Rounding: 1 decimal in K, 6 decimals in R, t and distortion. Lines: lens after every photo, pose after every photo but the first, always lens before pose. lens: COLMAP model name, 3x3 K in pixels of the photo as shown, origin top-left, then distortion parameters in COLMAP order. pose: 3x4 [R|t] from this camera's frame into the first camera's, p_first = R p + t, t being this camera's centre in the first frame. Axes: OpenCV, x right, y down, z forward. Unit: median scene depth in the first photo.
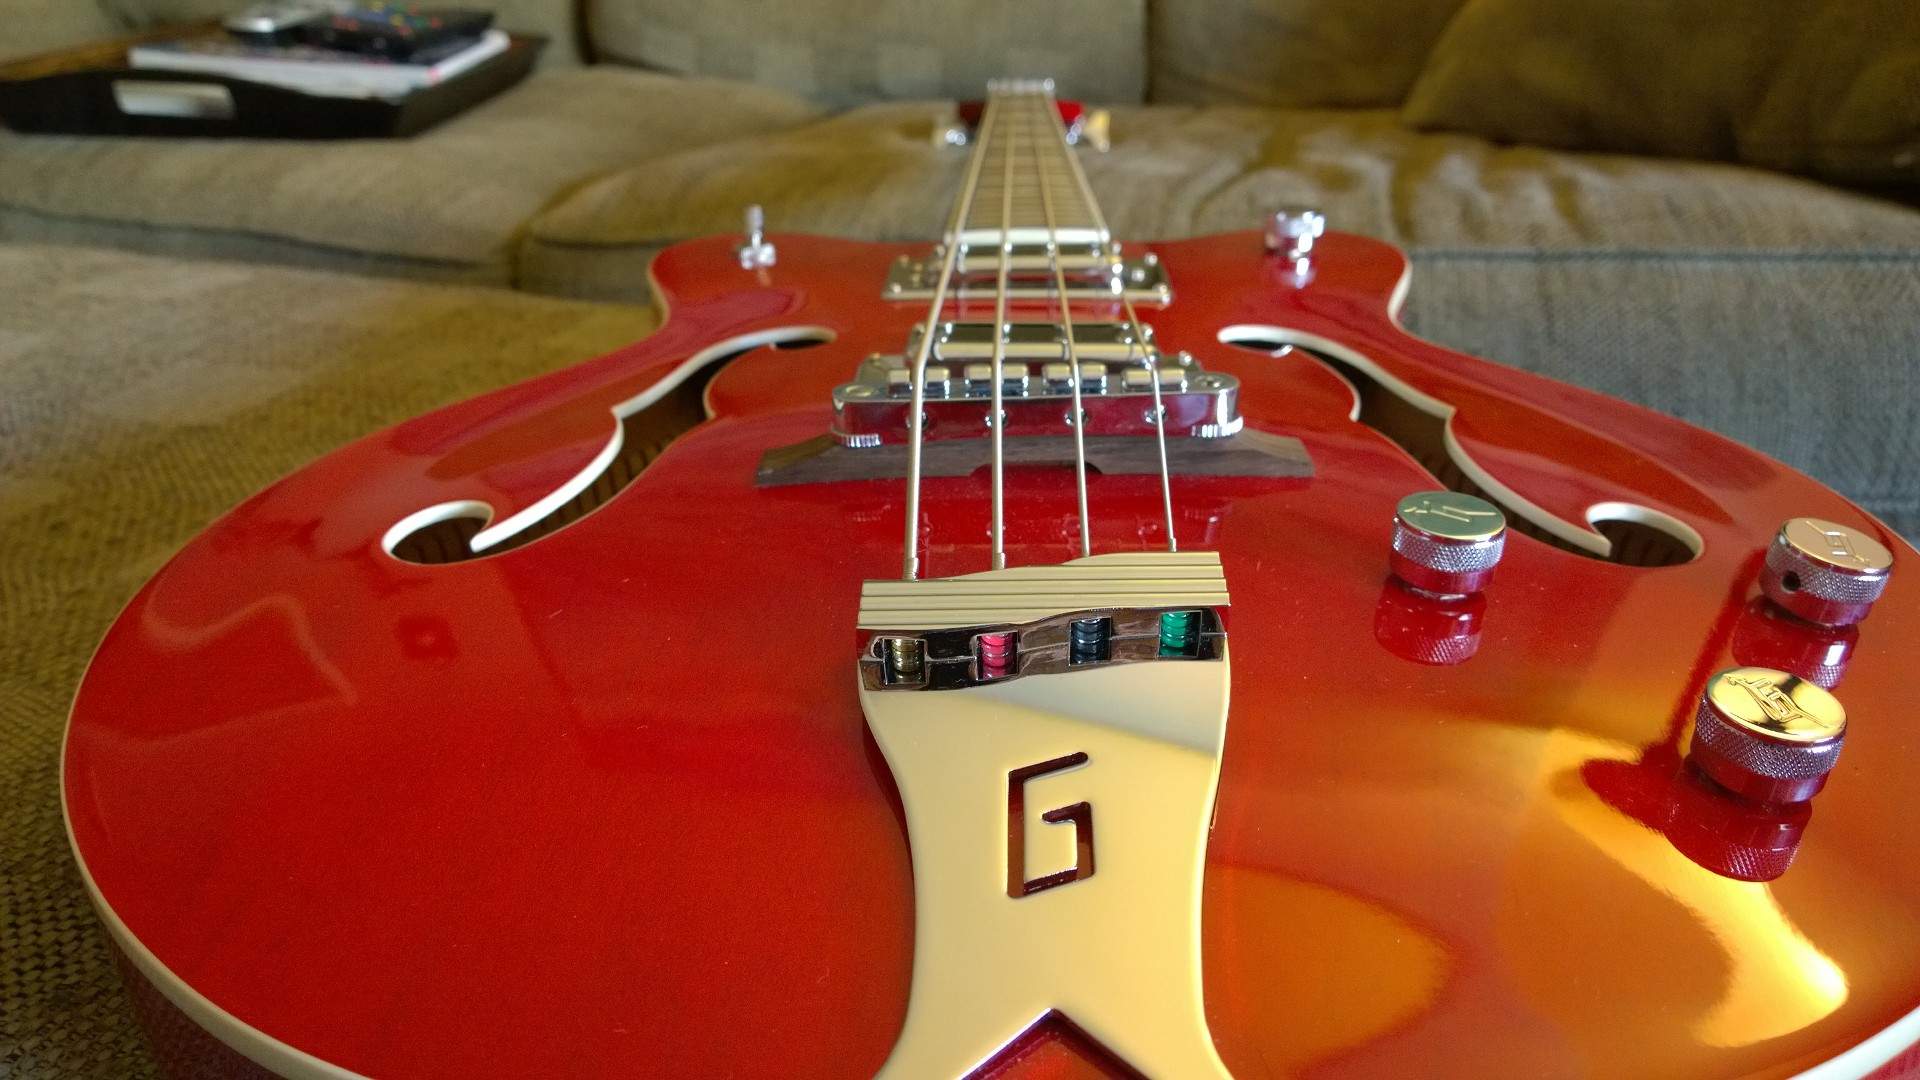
lens RADIAL K [[1482.7, 0, 968.3], [0, 1482.7, 530.5], [0, 0, 1]] dist [0.002425, -0.048829]
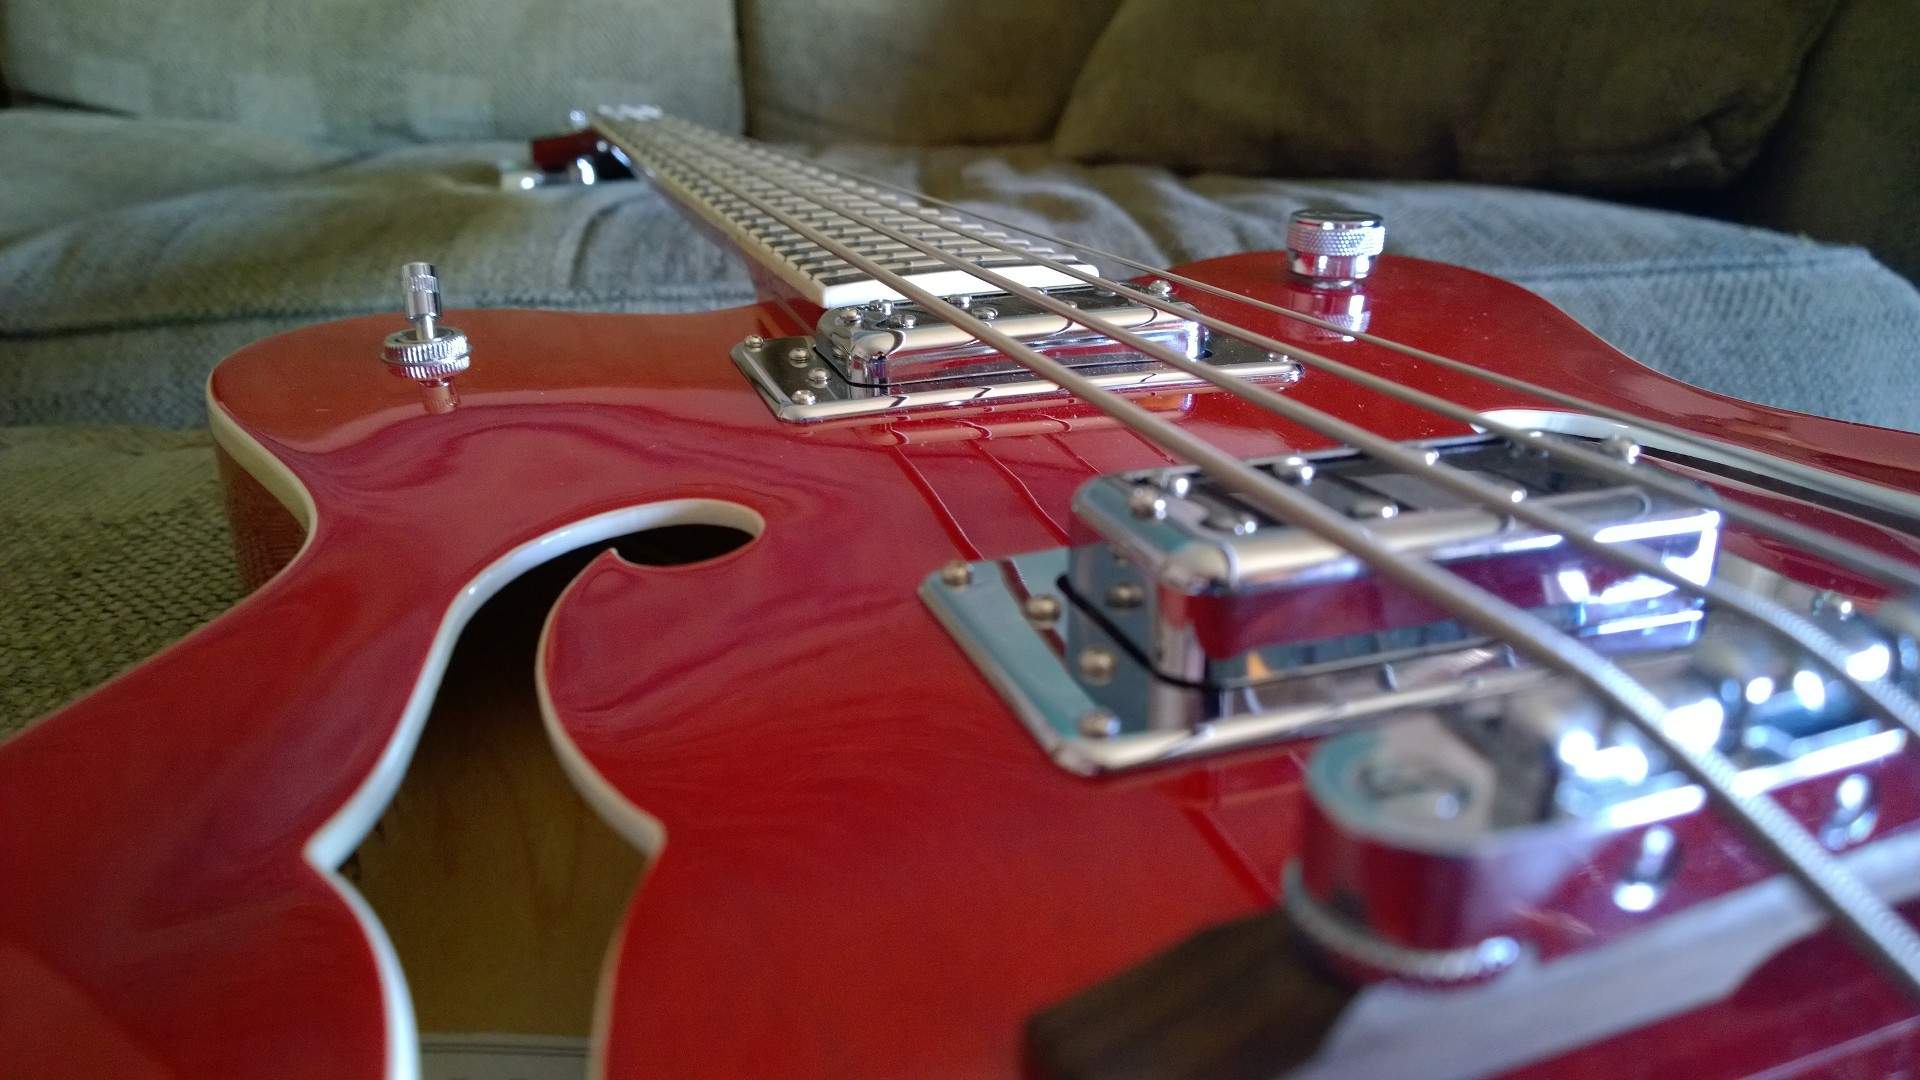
lens RADIAL K [[1429.9, 0, 952.8], [0, 1429.9, 527.7], [0, 0, 1]] dist [0.066208, -0.106557]
pose [[0.947041, -0.094115, 0.307011, -0.078851], [0.106987, 0.993938, -0.025331, -0.058291], [-0.302766, 0.056835, 0.951369, 0.323990]]
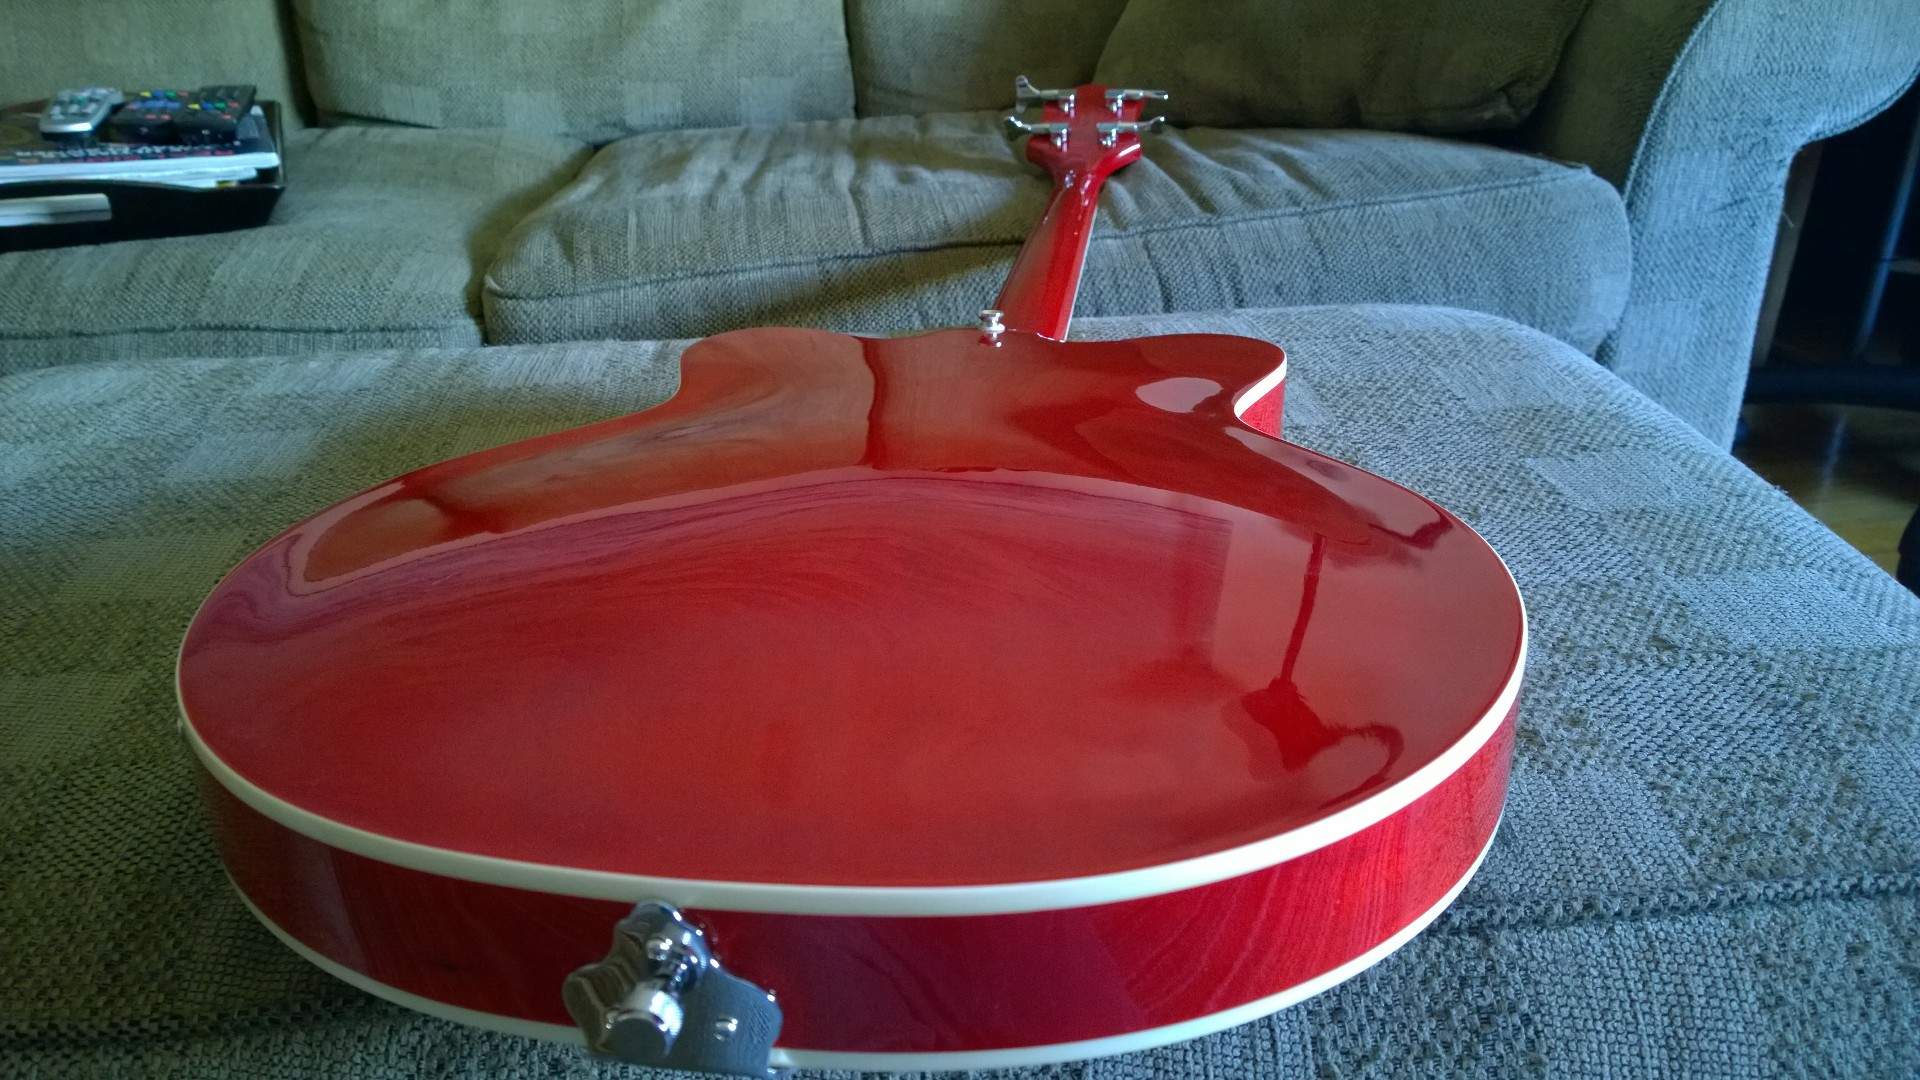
lens RADIAL K [[1429.9, 0, 969.2], [0, 1429.9, 546.3], [0, 0, 1]] dist [0.066208, -0.106557]
pose [[0.920994, -0.197861, 0.335590, -0.455415], [0.183711, 0.980210, 0.073747, -0.028929], [-0.343541, -0.006269, 0.939117, -0.215120]]
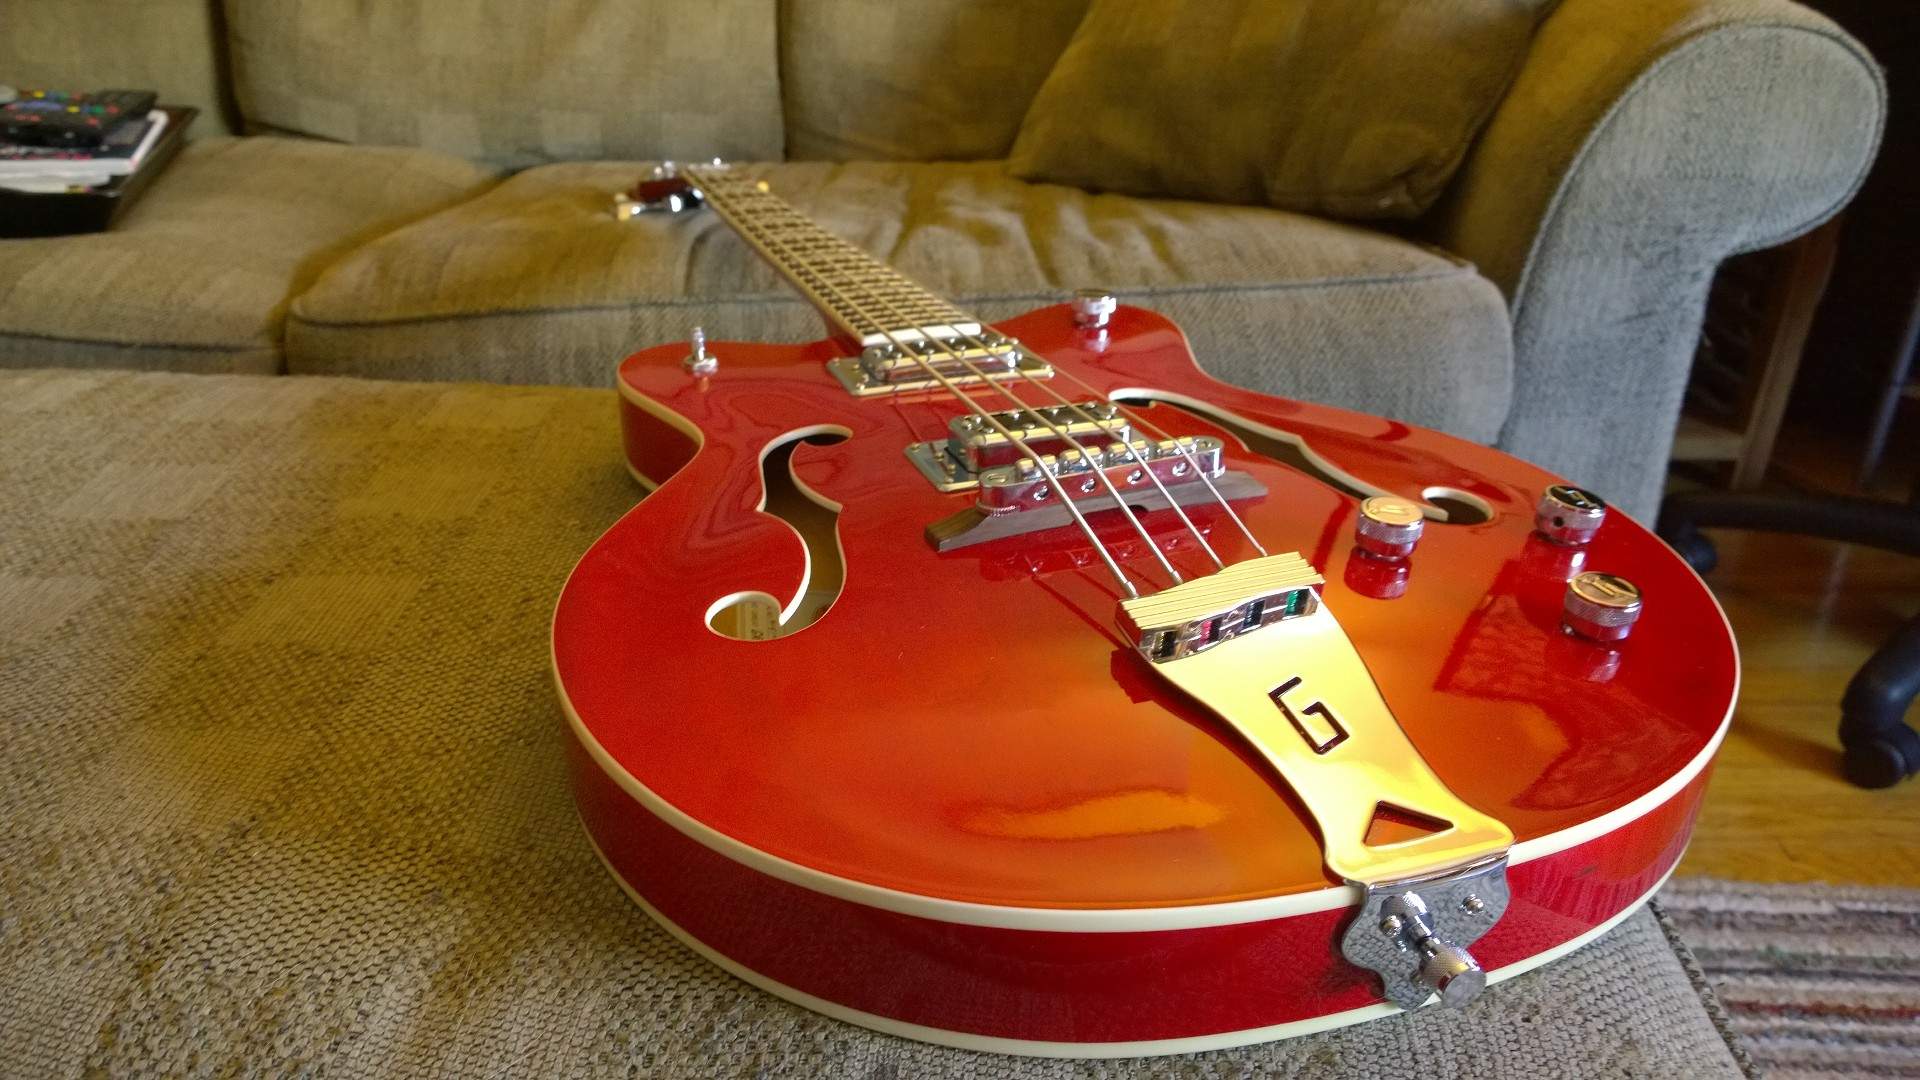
lens RADIAL K [[1429.9, 0, 955.8], [0, 1429.9, 558.2], [0, 0, 1]] dist [0.066208, -0.106557]
pose [[0.954792, -0.113442, 0.274779, -0.176117], [0.105280, 0.993454, 0.044322, -0.021910], [-0.278008, -0.013390, 0.960485, -0.218583]]
